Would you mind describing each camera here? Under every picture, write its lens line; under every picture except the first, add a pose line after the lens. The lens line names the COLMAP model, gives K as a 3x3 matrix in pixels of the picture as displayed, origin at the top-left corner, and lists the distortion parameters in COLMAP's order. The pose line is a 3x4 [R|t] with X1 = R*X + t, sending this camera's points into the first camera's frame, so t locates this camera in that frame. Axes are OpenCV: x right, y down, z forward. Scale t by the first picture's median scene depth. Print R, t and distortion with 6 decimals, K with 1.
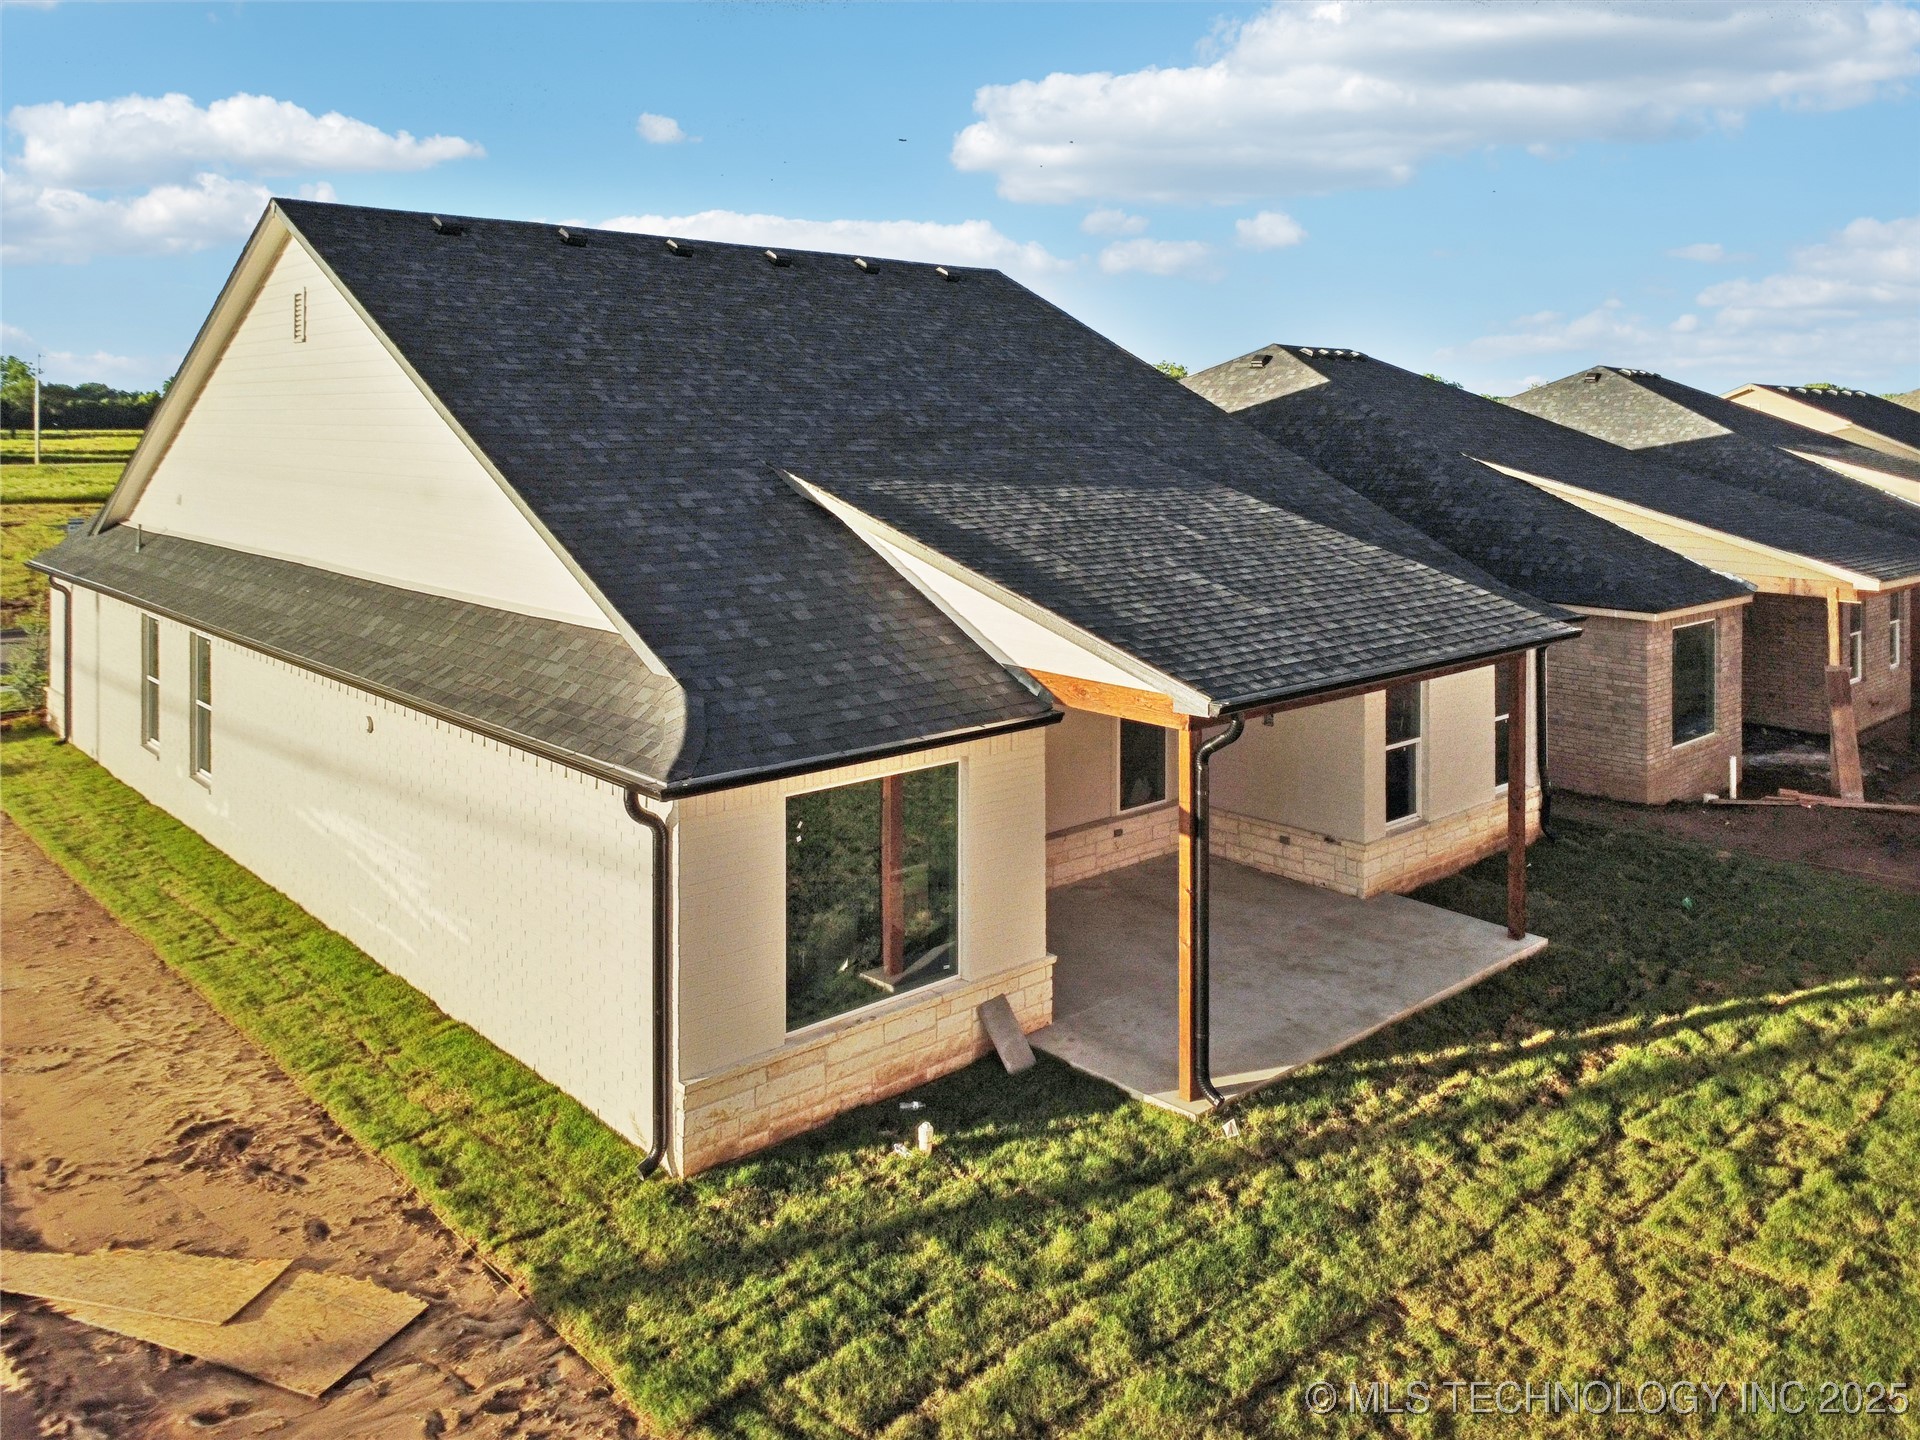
lens RADIAL K [[1458.1, 0, 960.0], [0, 1458.1, 720.0], [0, 0, 1]] dist [-0.012081, -0.007300]
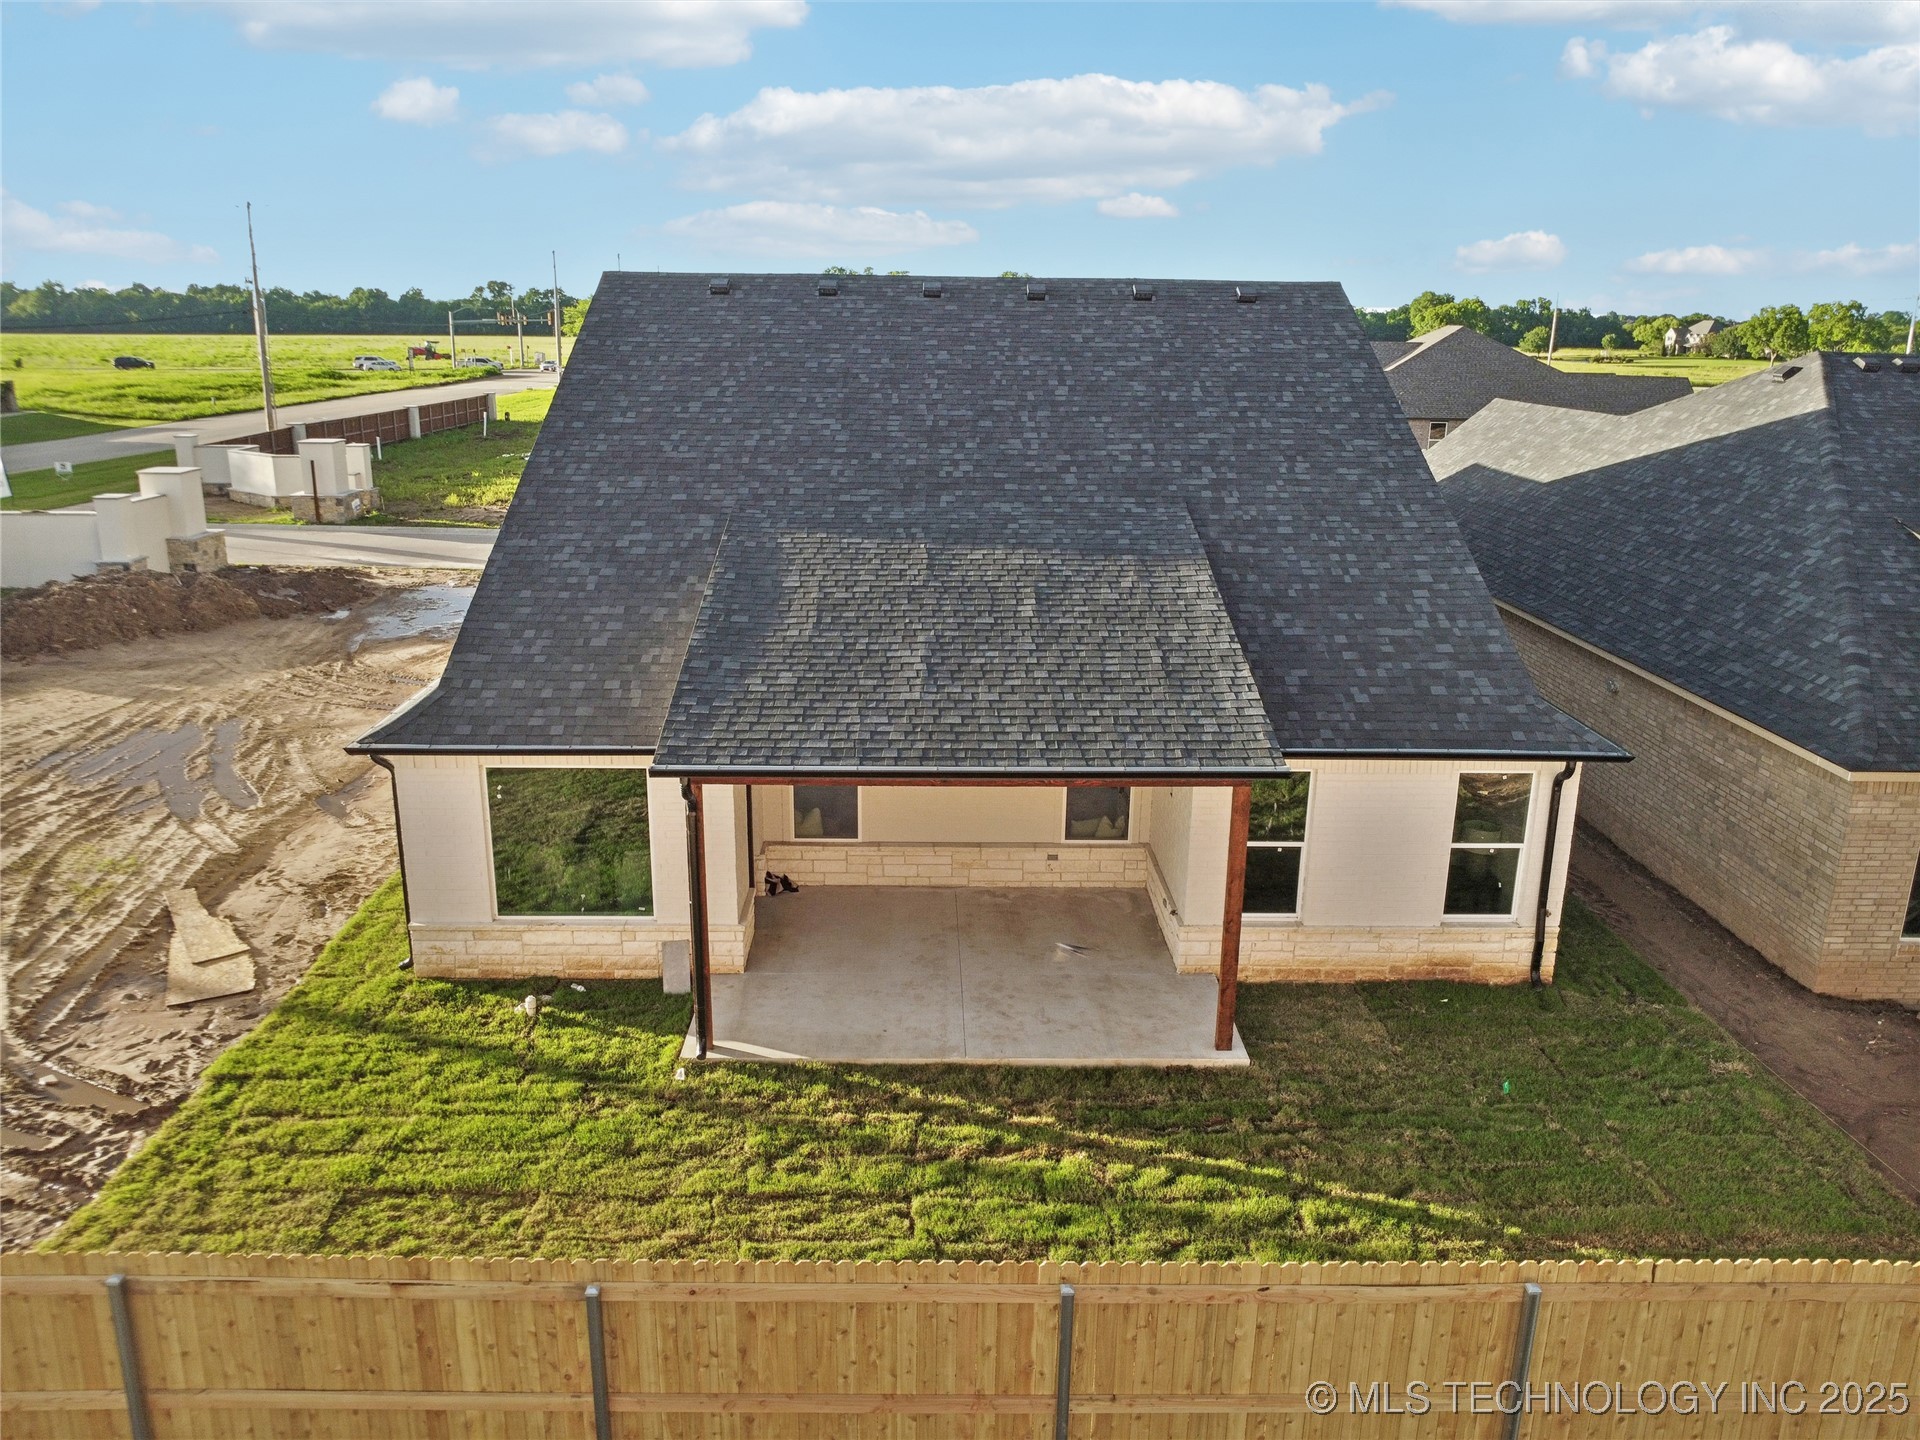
lens RADIAL K [[1360.8, 0, 960.0], [0, 1360.8, 720.0], [0, 0, 1]] dist [-0.008132, -0.002549]
pose [[0.751963, 0.190117, -0.631195, 1.216915], [-0.144572, 0.981760, 0.123475, -0.260852], [0.643157, -0.001595, 0.765733, 0.205244]]
